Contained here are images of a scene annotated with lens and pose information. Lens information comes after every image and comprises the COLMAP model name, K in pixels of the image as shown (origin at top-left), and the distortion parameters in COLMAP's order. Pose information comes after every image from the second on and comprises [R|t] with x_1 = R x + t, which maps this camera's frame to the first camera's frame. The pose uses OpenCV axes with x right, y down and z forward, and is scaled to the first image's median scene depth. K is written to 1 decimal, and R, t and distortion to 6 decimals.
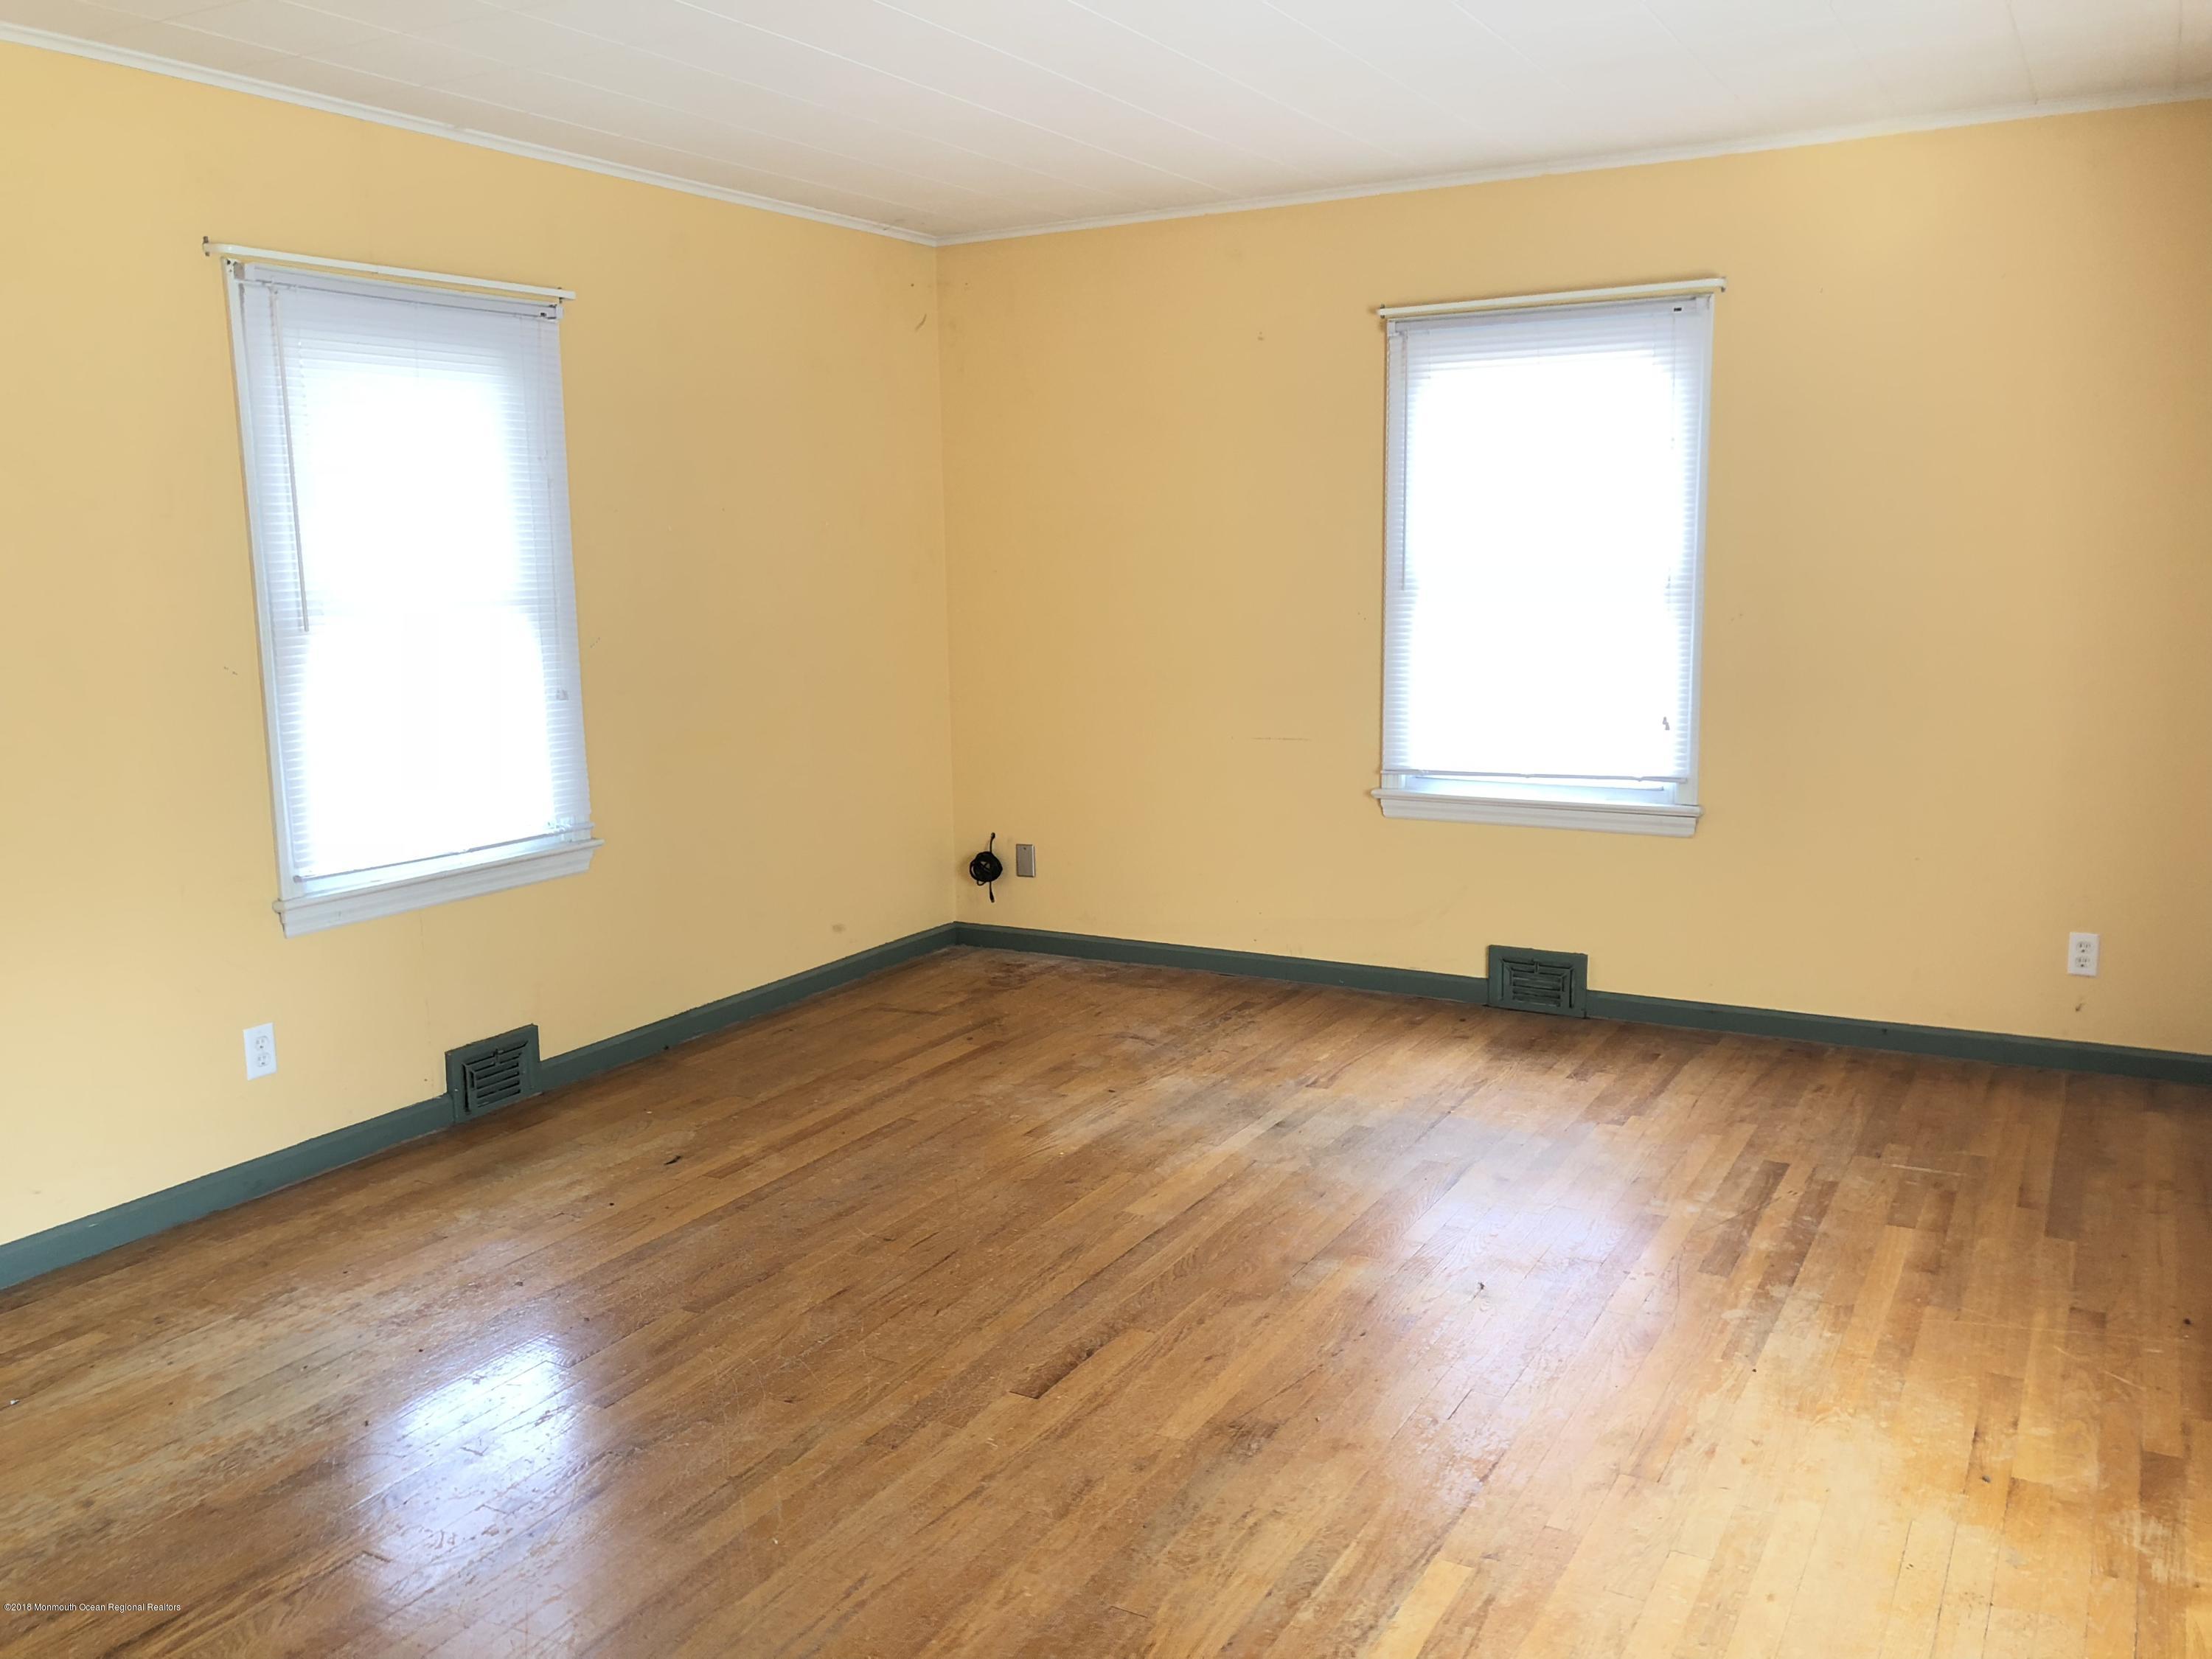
lens RADIAL K [[1832.2, 0, 1099.6], [0, 1832.2, 831.1], [0, 0, 1]] dist [0.033902, 0.003684]
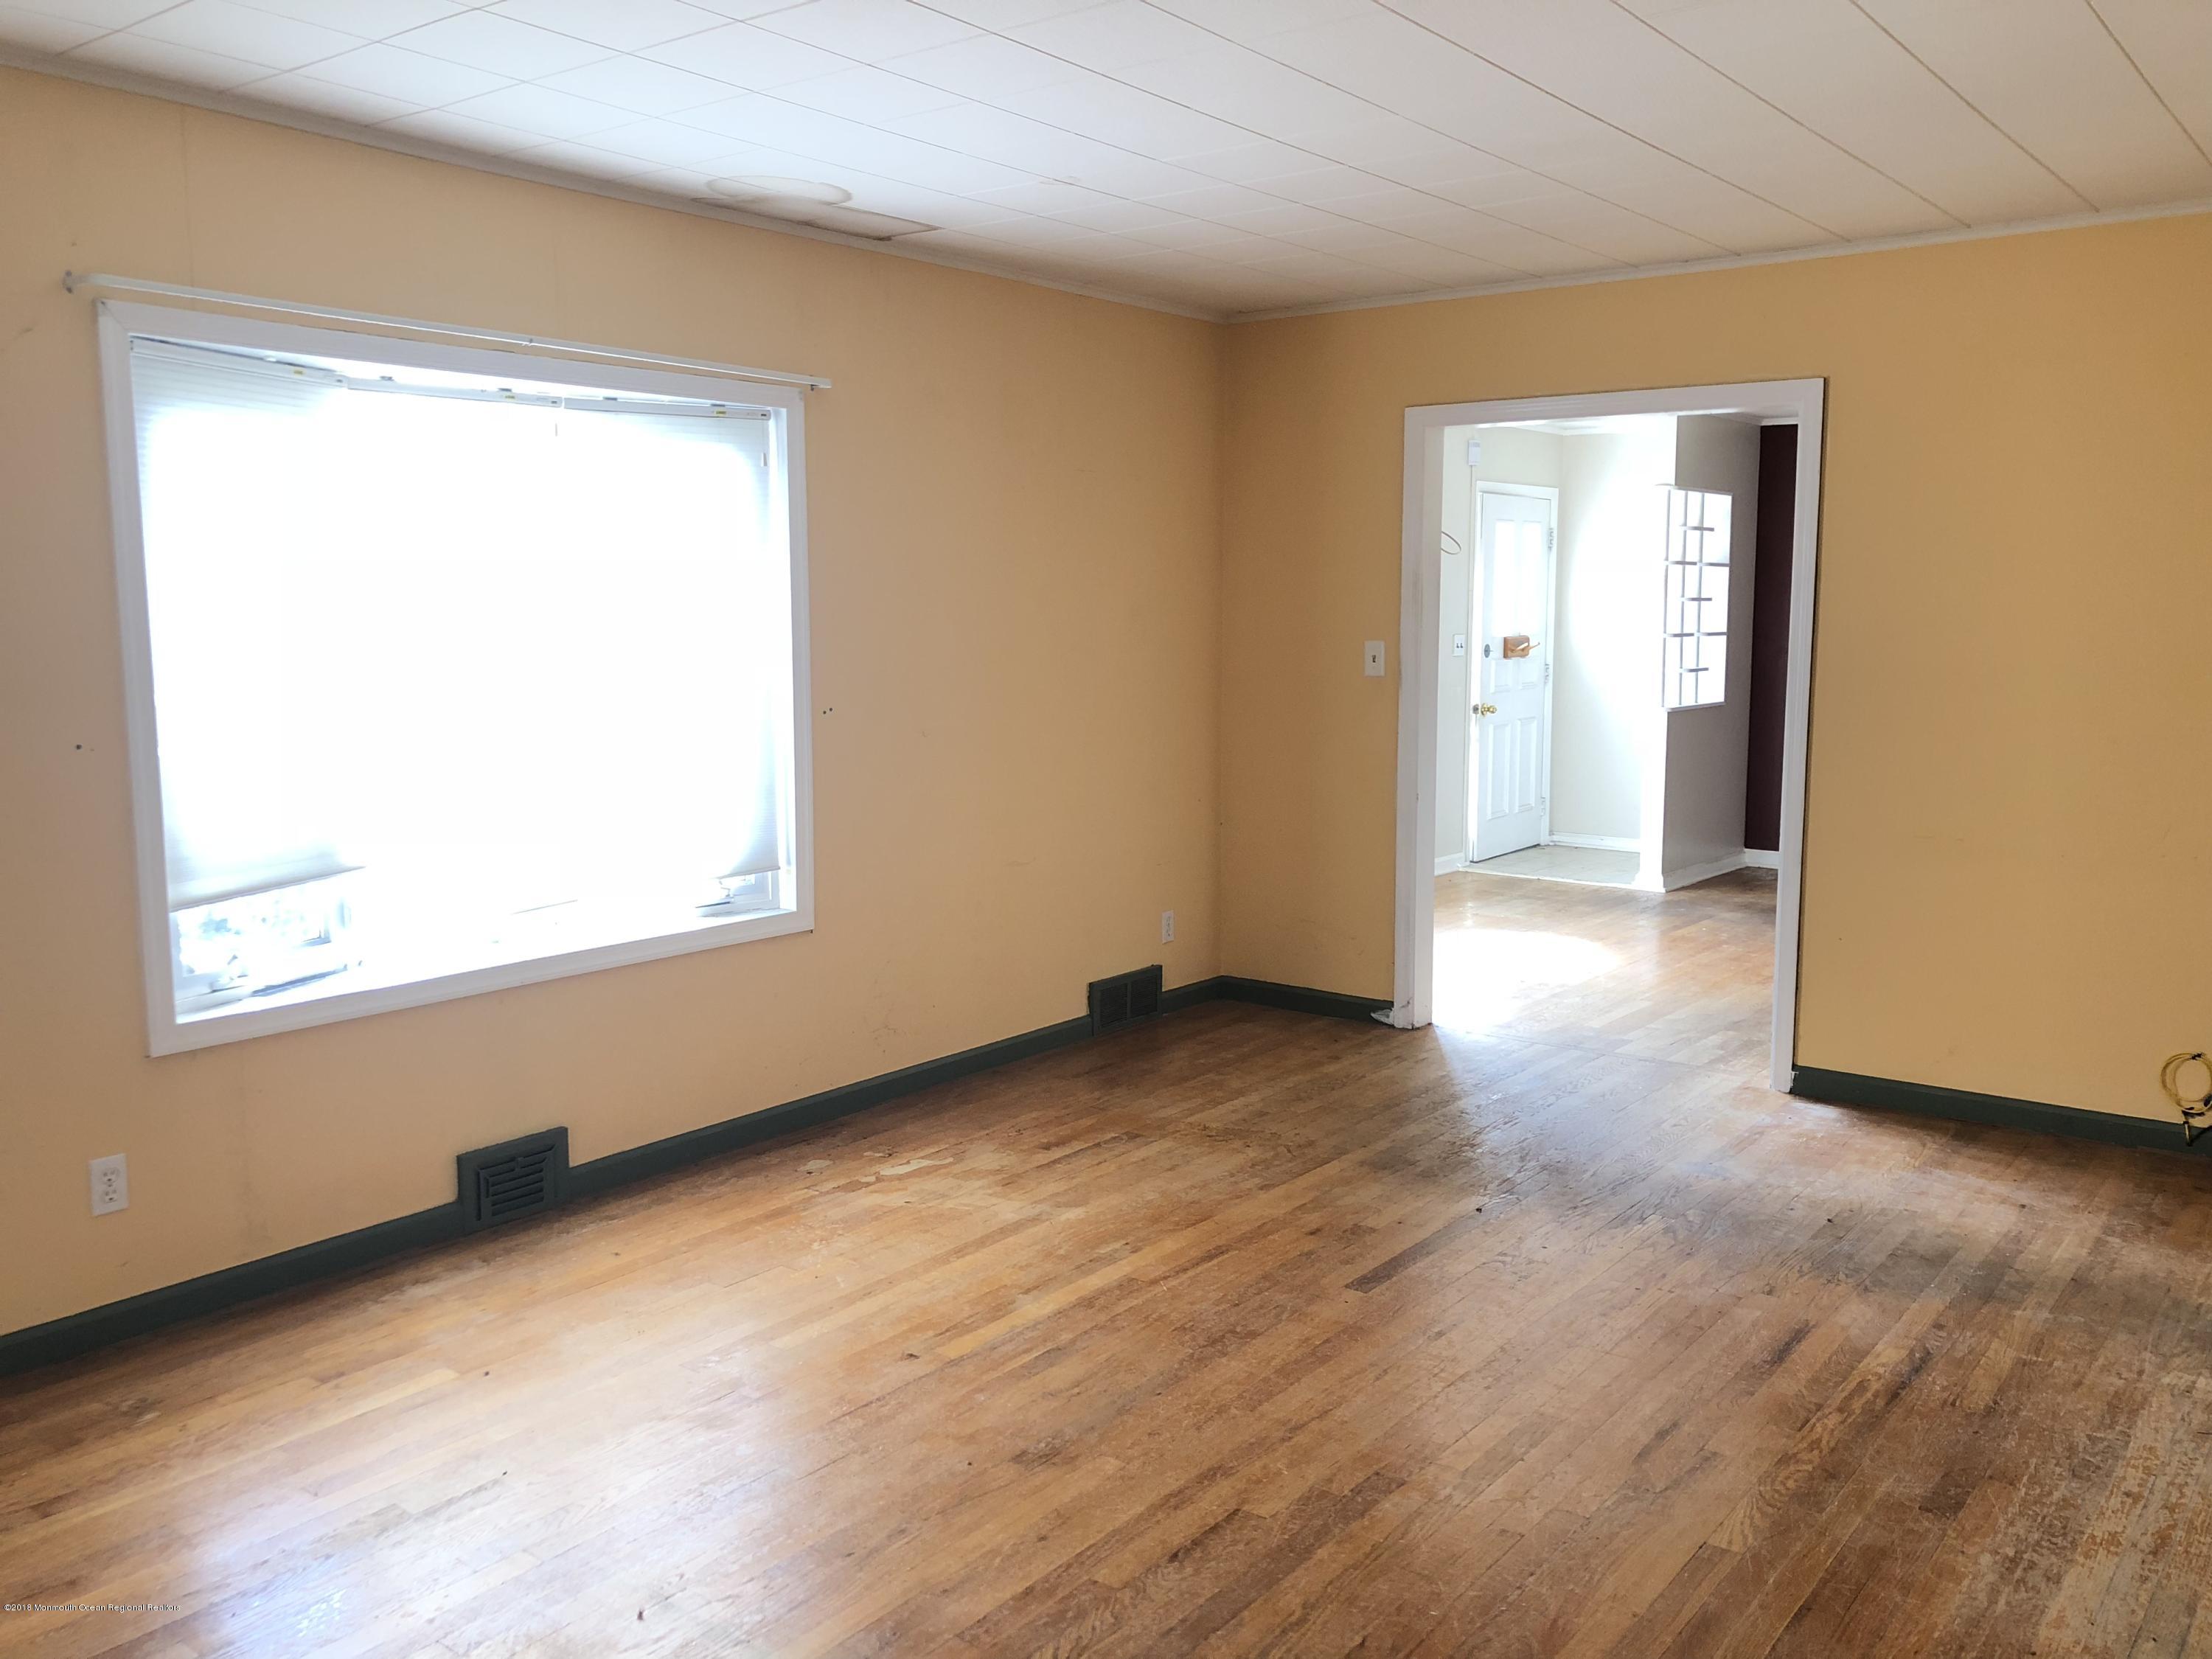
lens RADIAL K [[1832.2, 0, 1091.5], [0, 1832.2, 824.3], [0, 0, 1]] dist [0.033902, 0.003684]
pose [[-0.989489, -0.001951, 0.144594, -0.093167], [0.039448, 0.958344, 0.282879, -0.297868], [-0.139123, 0.285609, -0.948194, 1.754579]]
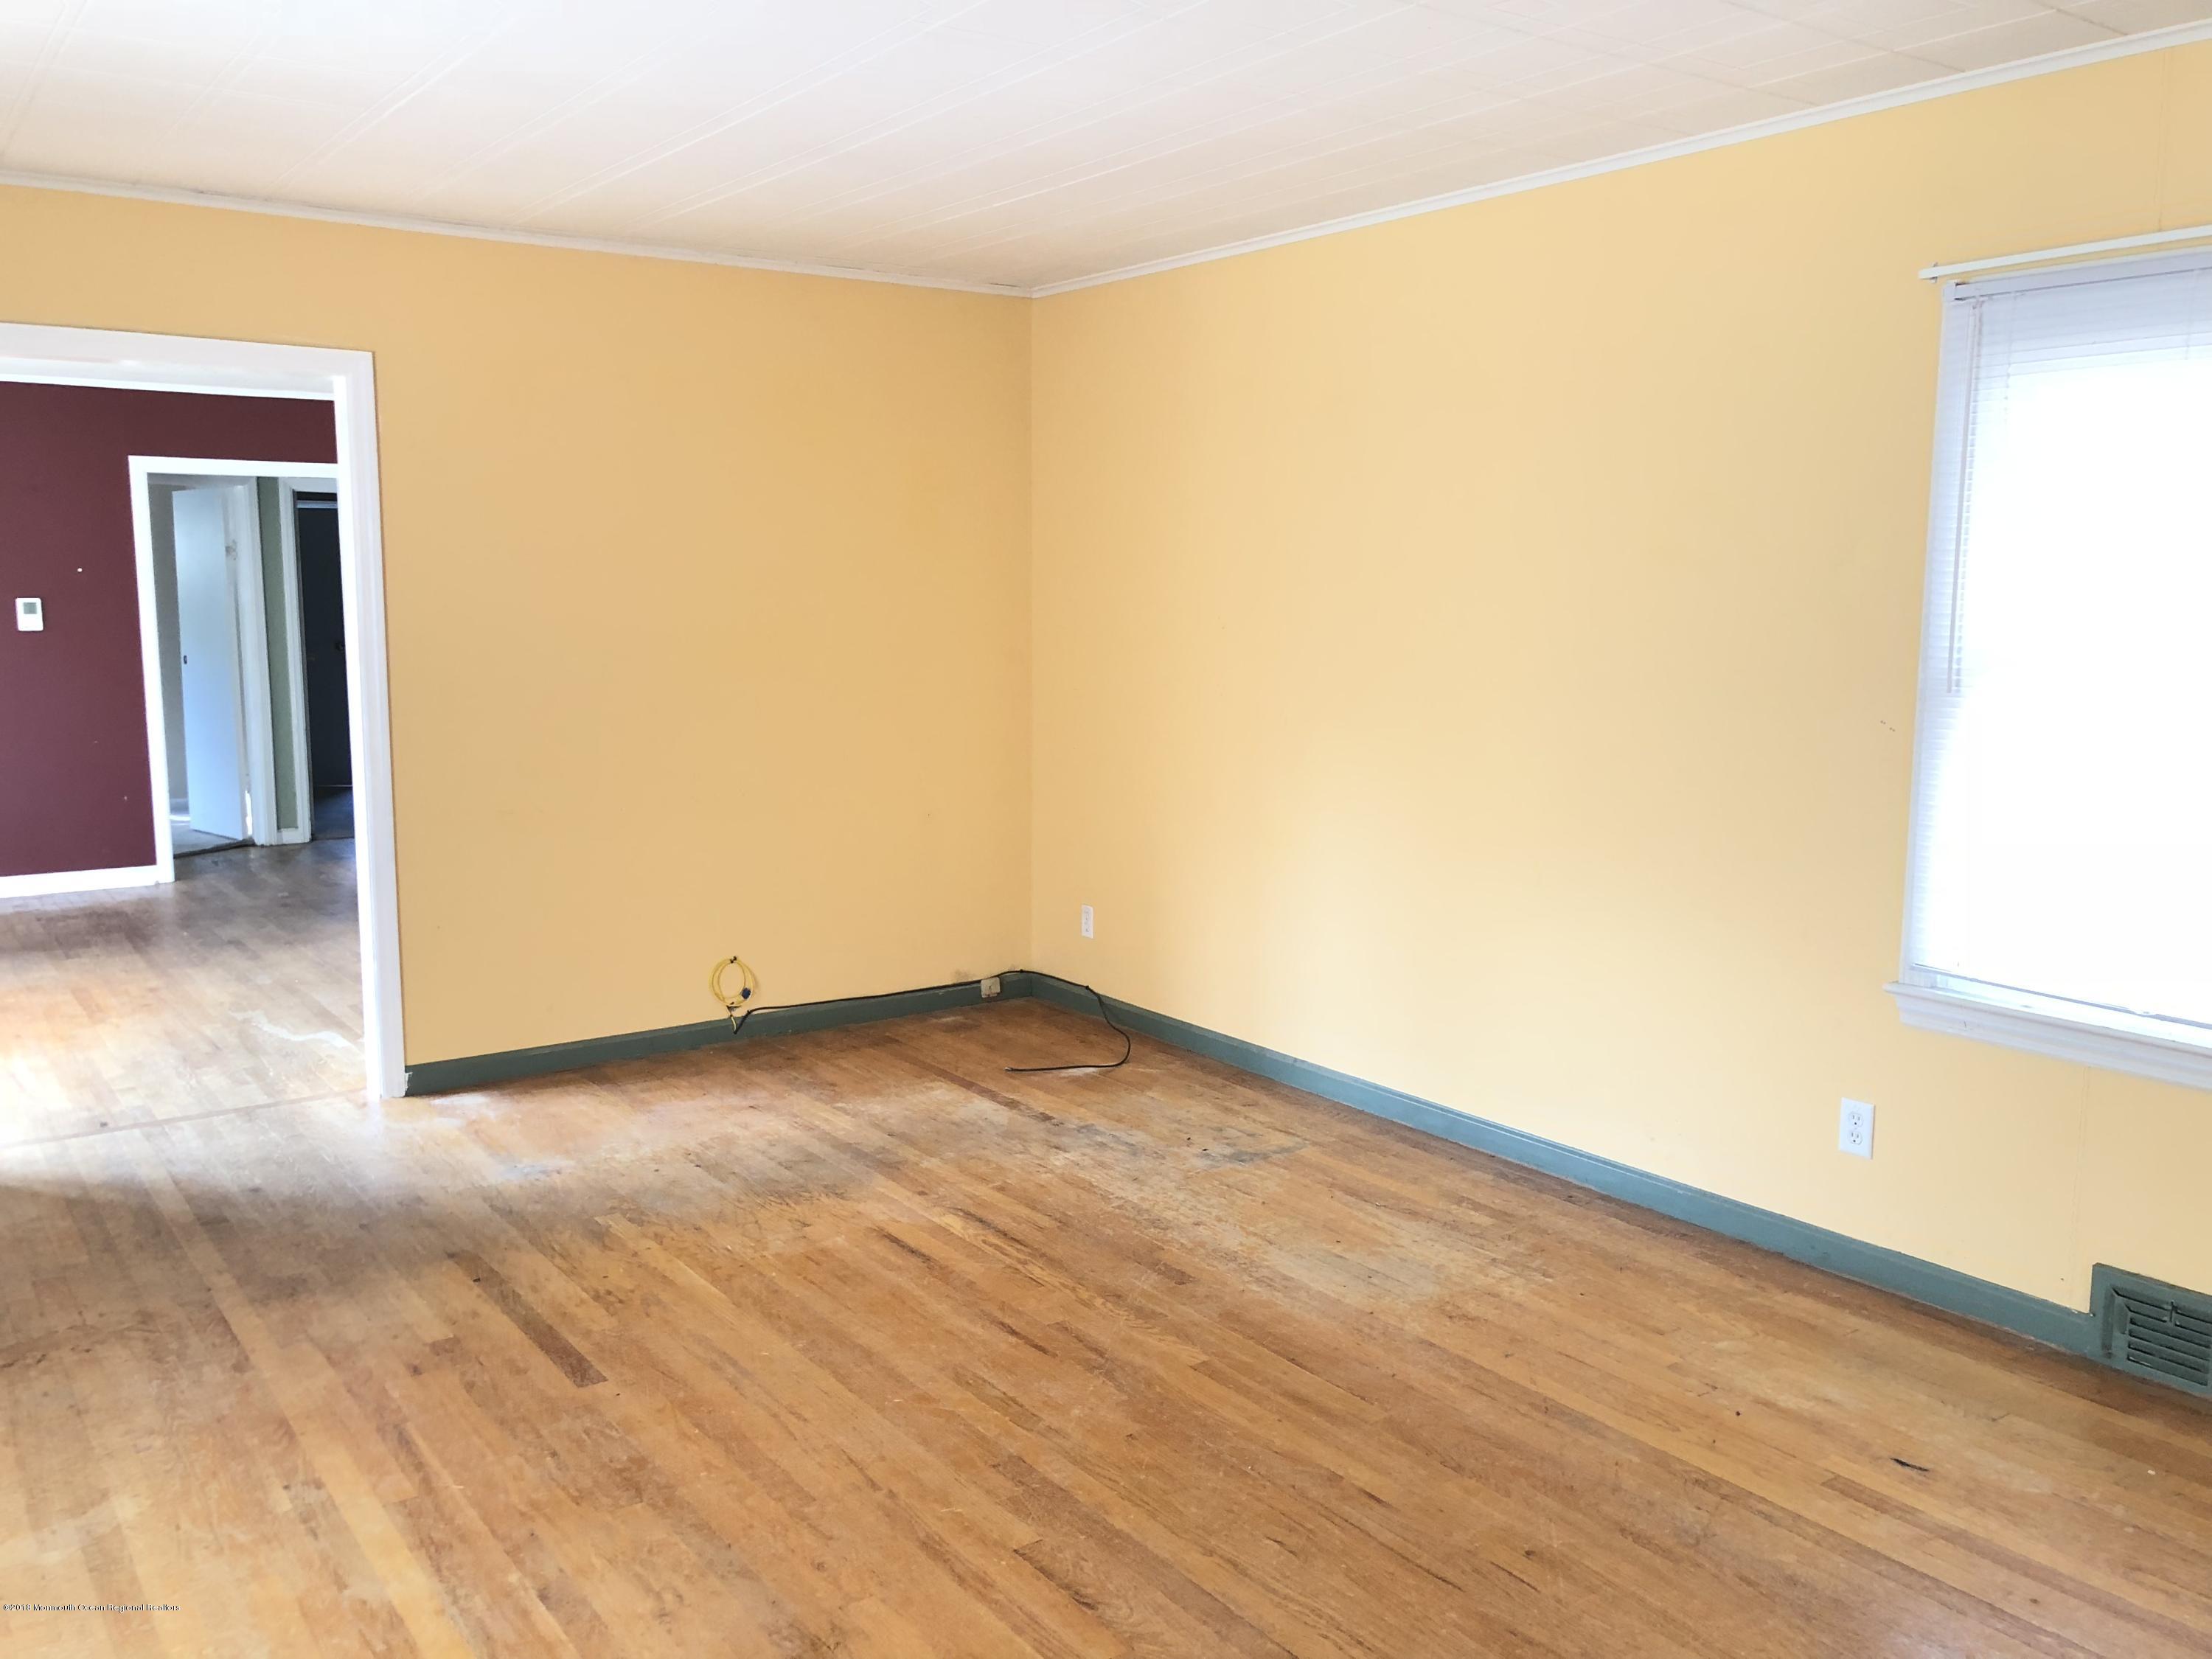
lens RADIAL K [[1832.2, 0, 1090.5], [0, 1832.2, 834.0], [0, 0, 1]] dist [0.033902, 0.003684]
pose [[-0.424754, 0.139904, -0.894433, 0.683883], [-0.142385, 0.965367, 0.218615, -0.225531], [0.894042, 0.220212, -0.390123, 1.261625]]
